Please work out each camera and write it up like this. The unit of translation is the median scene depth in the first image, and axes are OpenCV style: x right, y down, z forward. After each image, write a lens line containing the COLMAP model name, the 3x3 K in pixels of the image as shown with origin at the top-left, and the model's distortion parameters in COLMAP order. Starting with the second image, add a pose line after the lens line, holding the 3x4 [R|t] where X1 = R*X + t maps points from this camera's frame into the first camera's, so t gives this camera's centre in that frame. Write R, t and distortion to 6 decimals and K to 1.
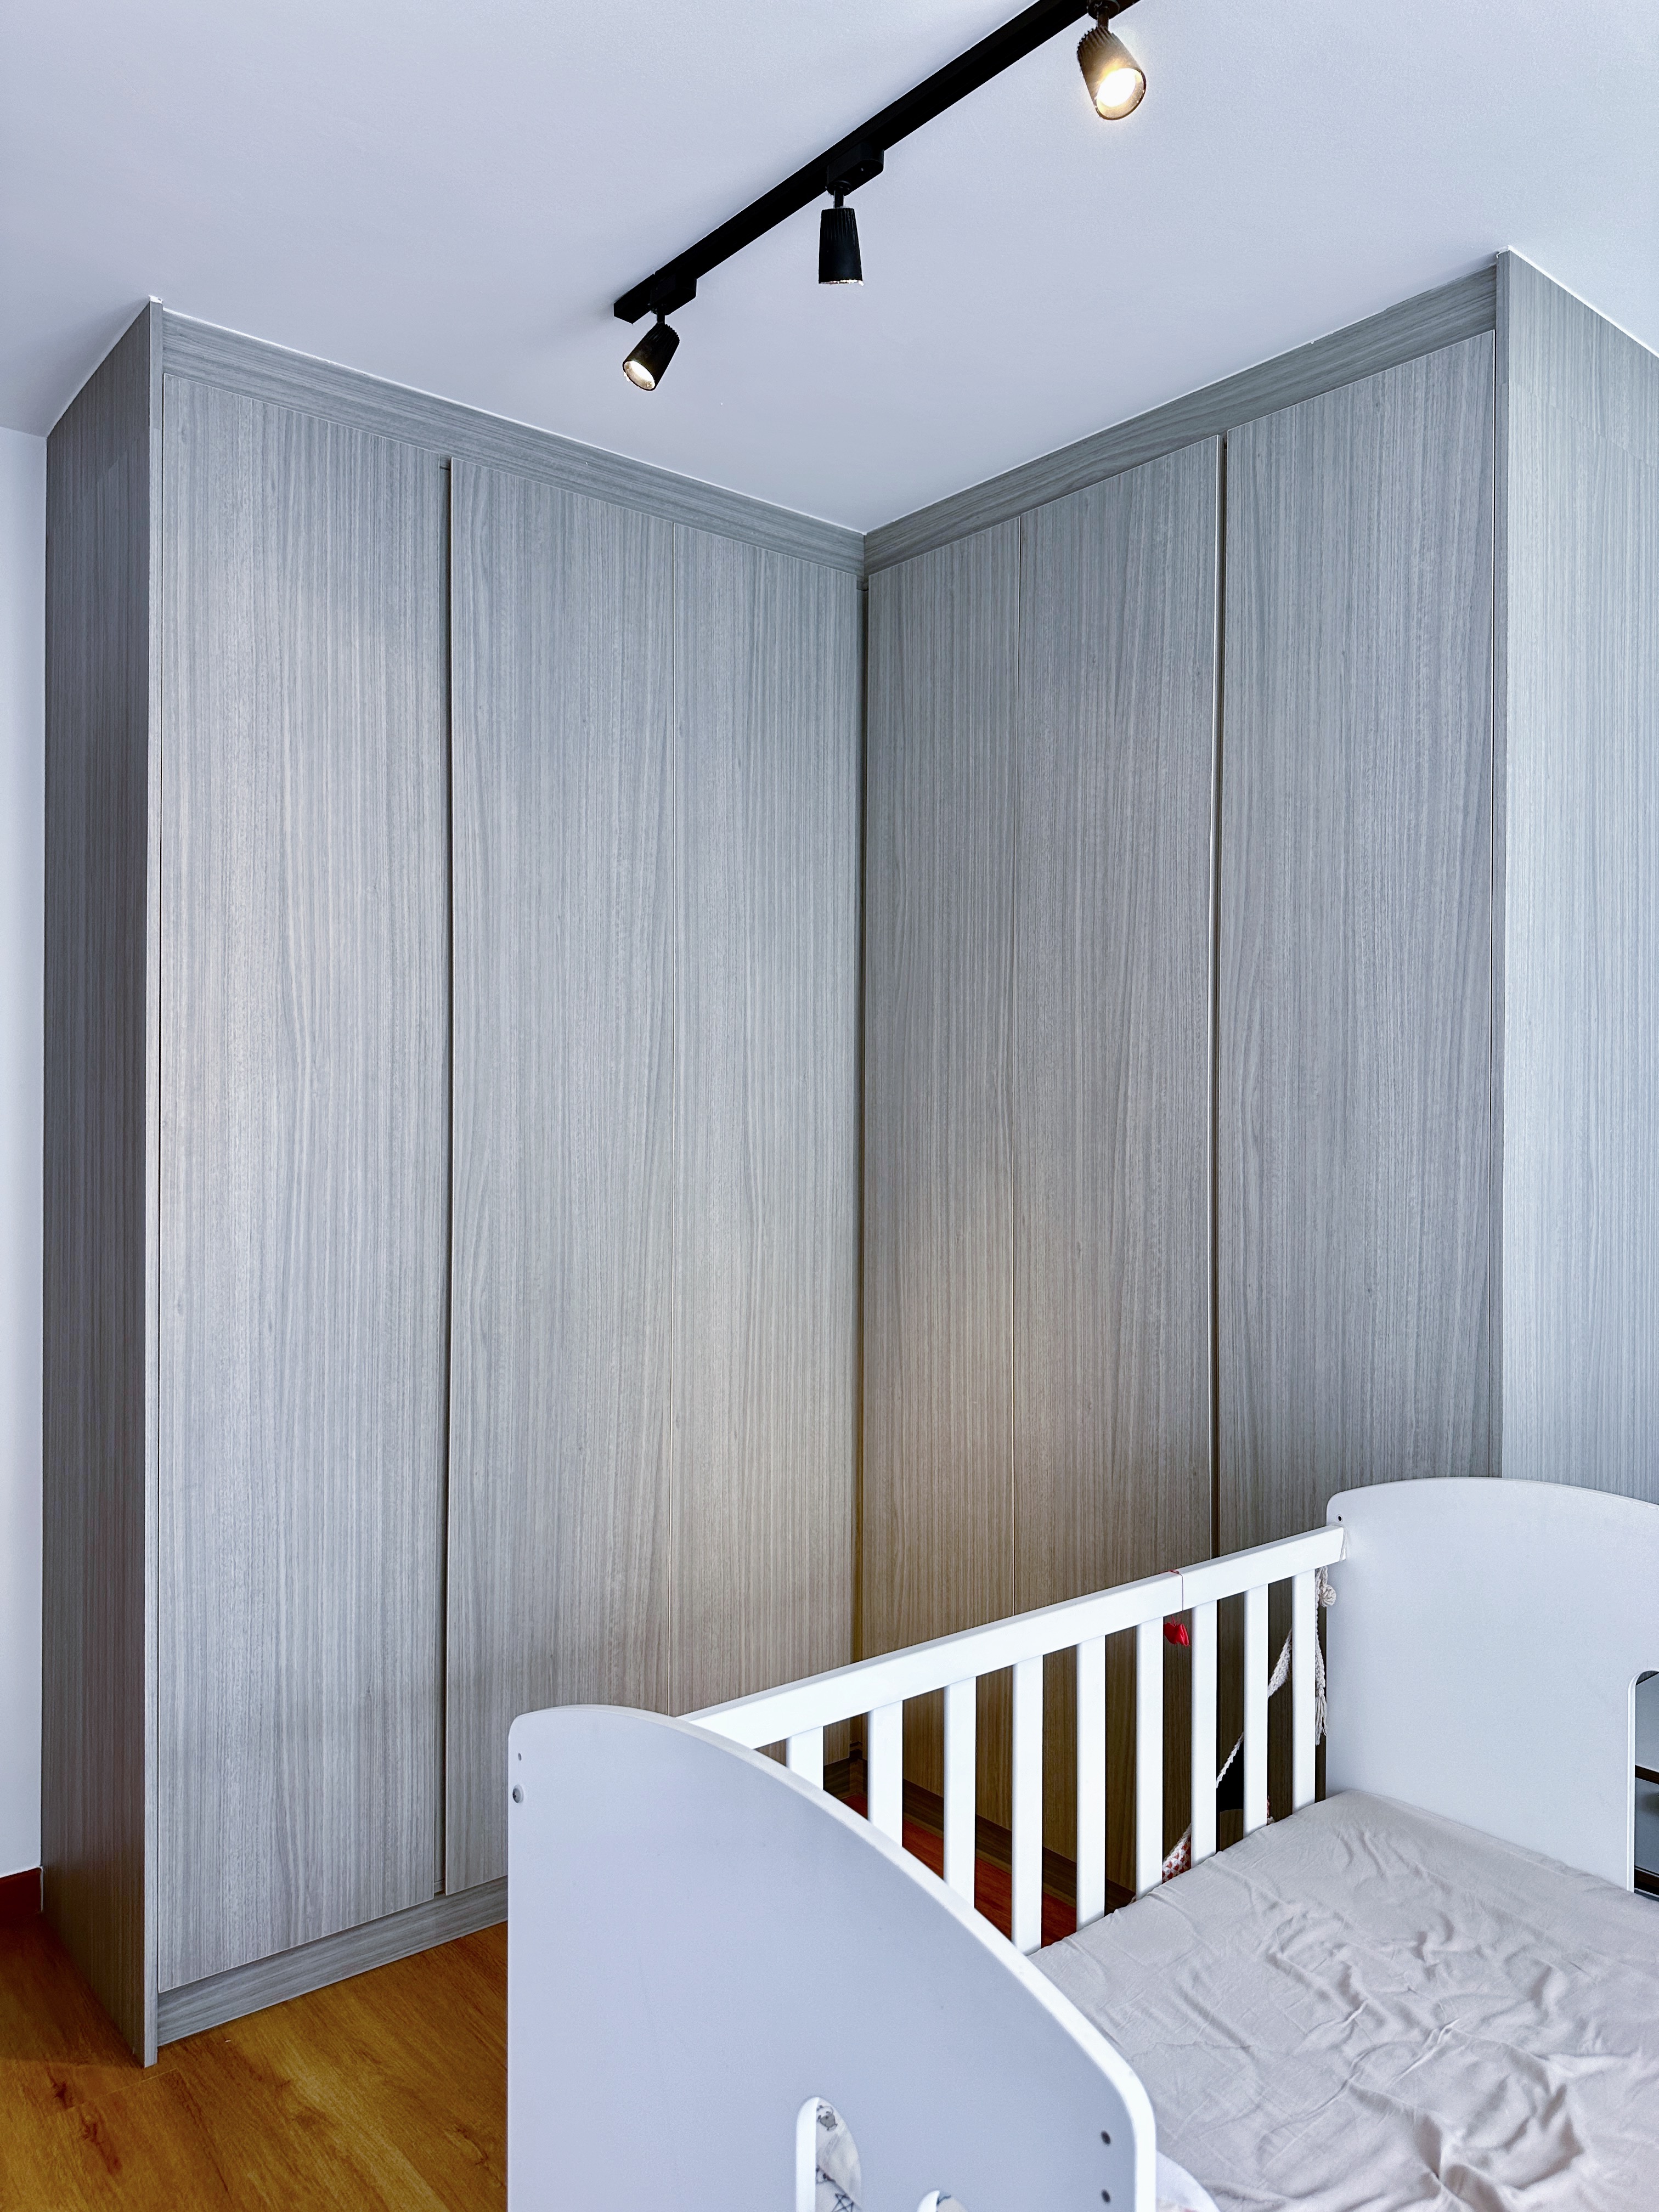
lens RADIAL K [[1574.9, 0, 829.5], [0, 1574.9, 1106.0], [0, 0, 1]] dist [0.048310, -0.058772]
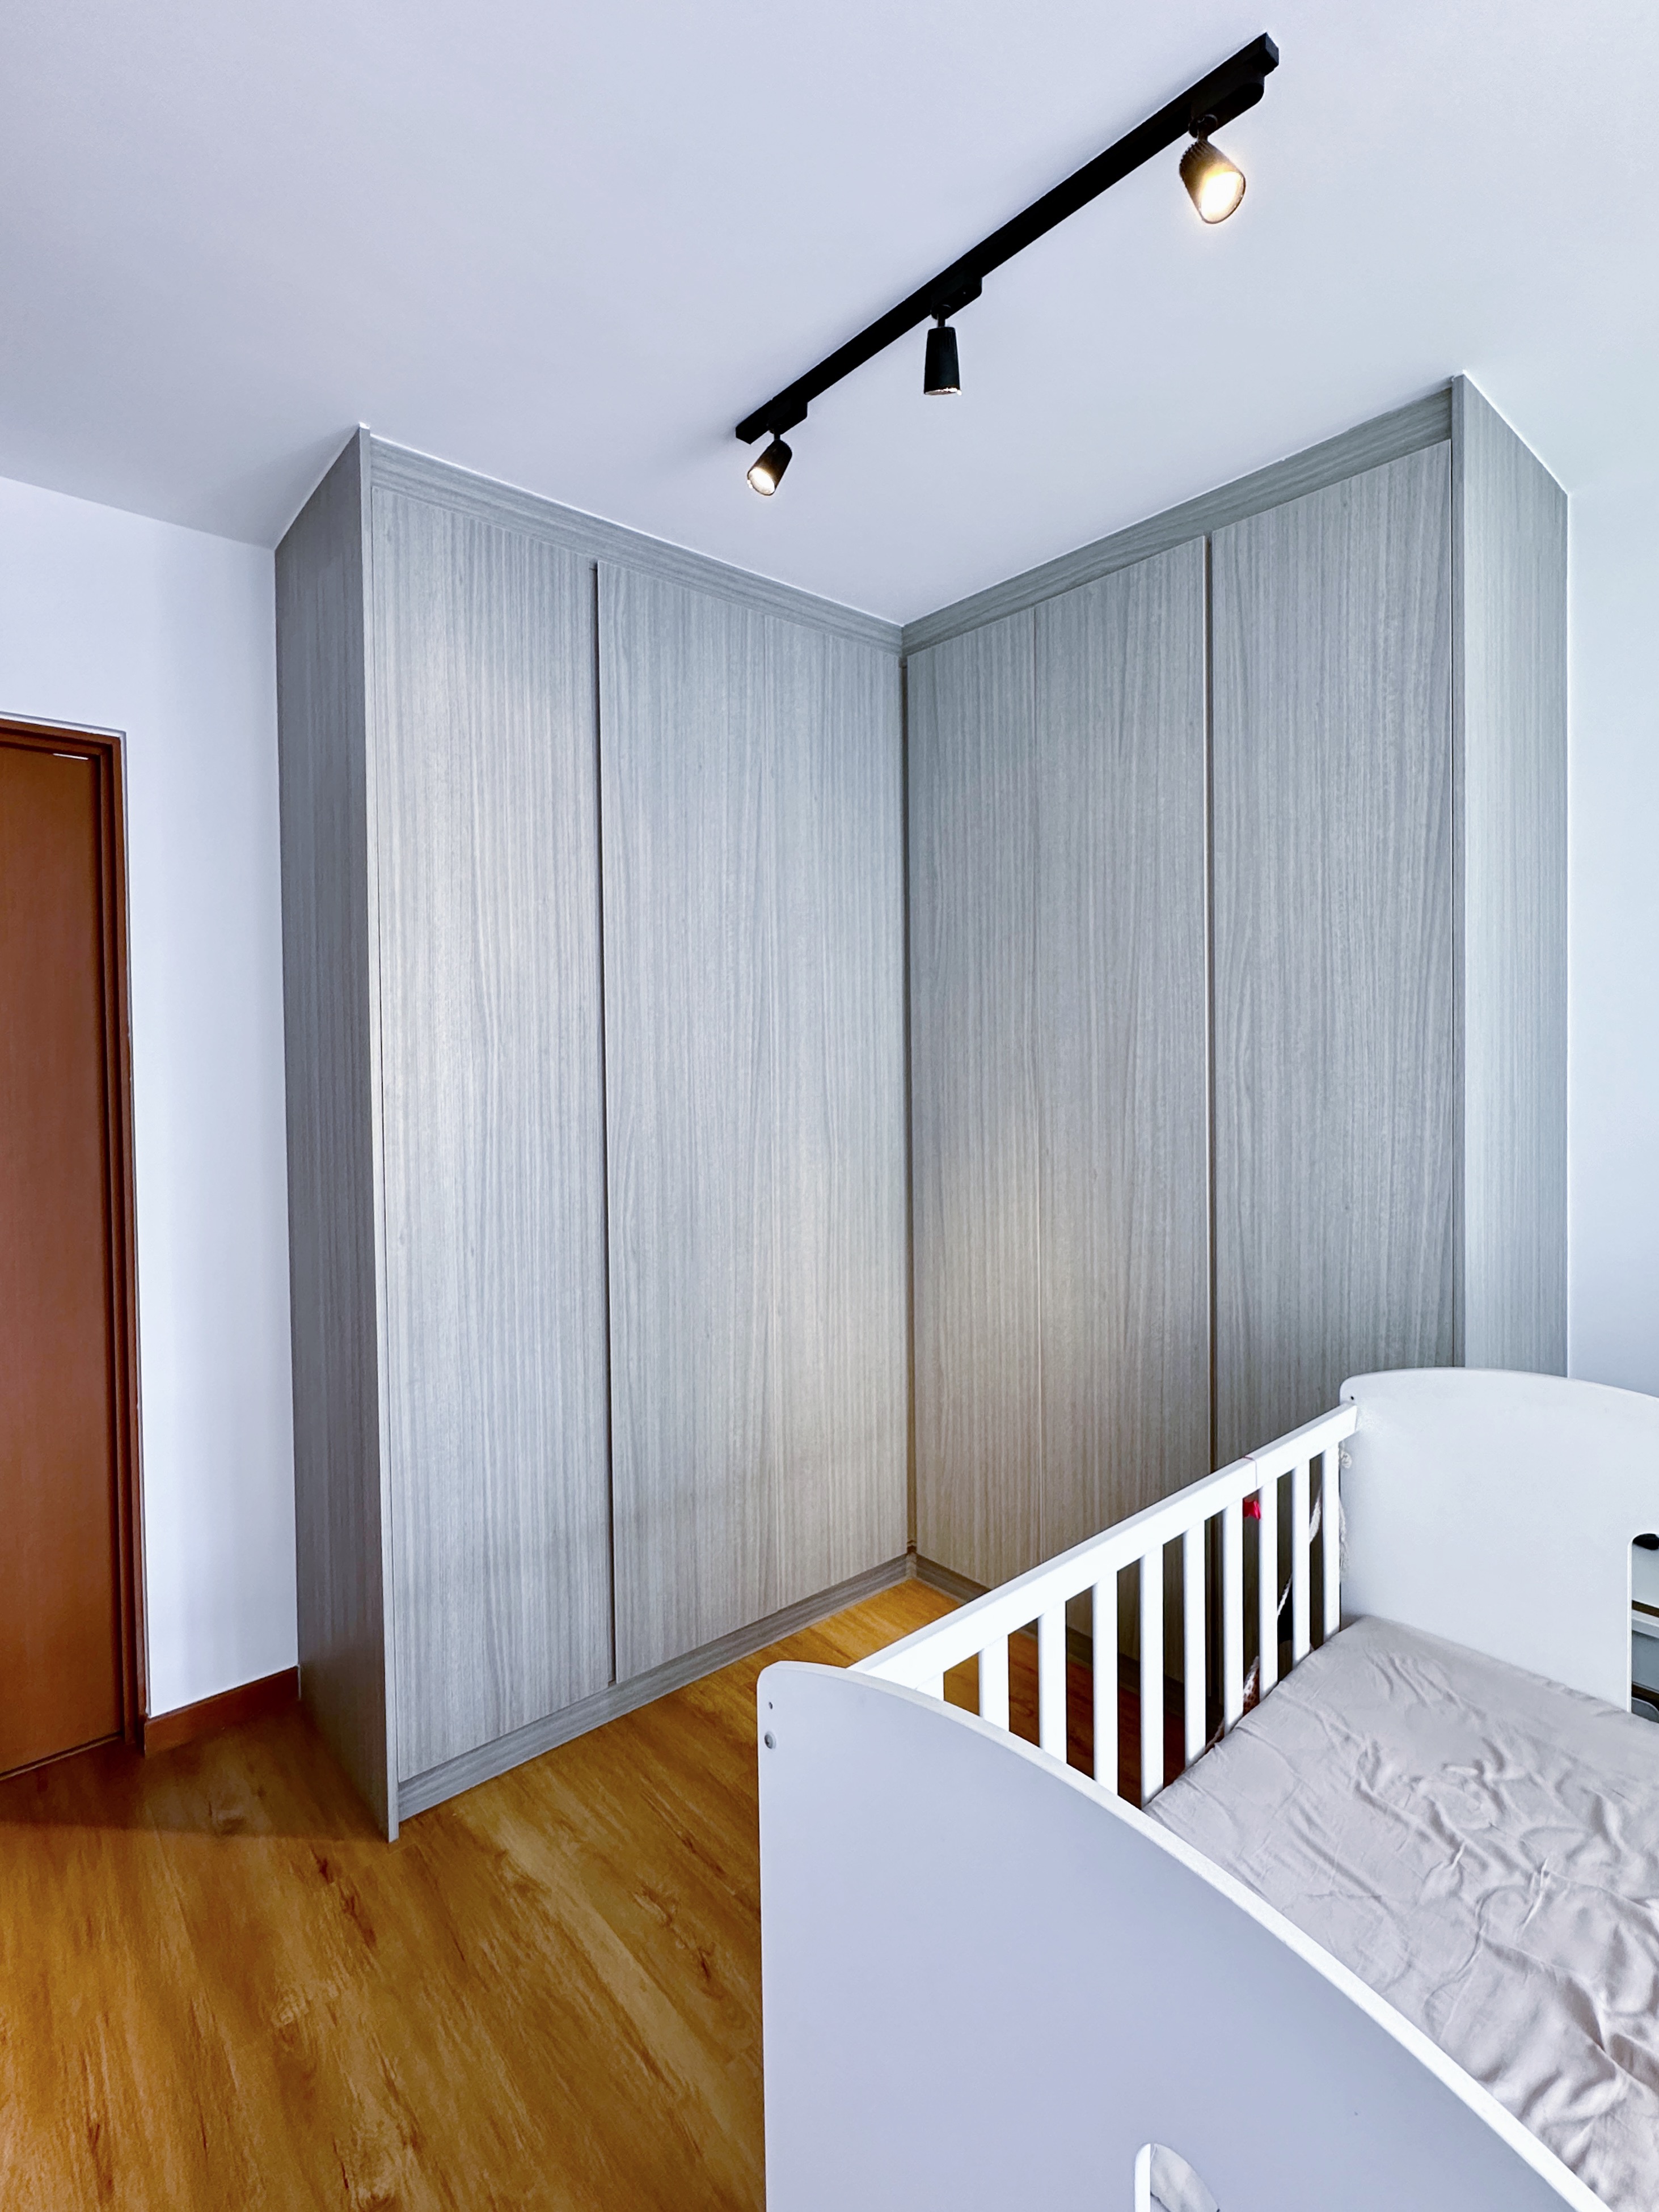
lens RADIAL K [[1108.3, 0, 849.4], [0, 1108.3, 1070.5], [0, 0, 1]] dist [-0.000871, -0.000547]
pose [[0.999670, -0.016908, 0.019344, -0.069399], [0.016585, 0.999722, 0.016738, -0.014387], [-0.019622, -0.016412, 0.999673, 0.118988]]
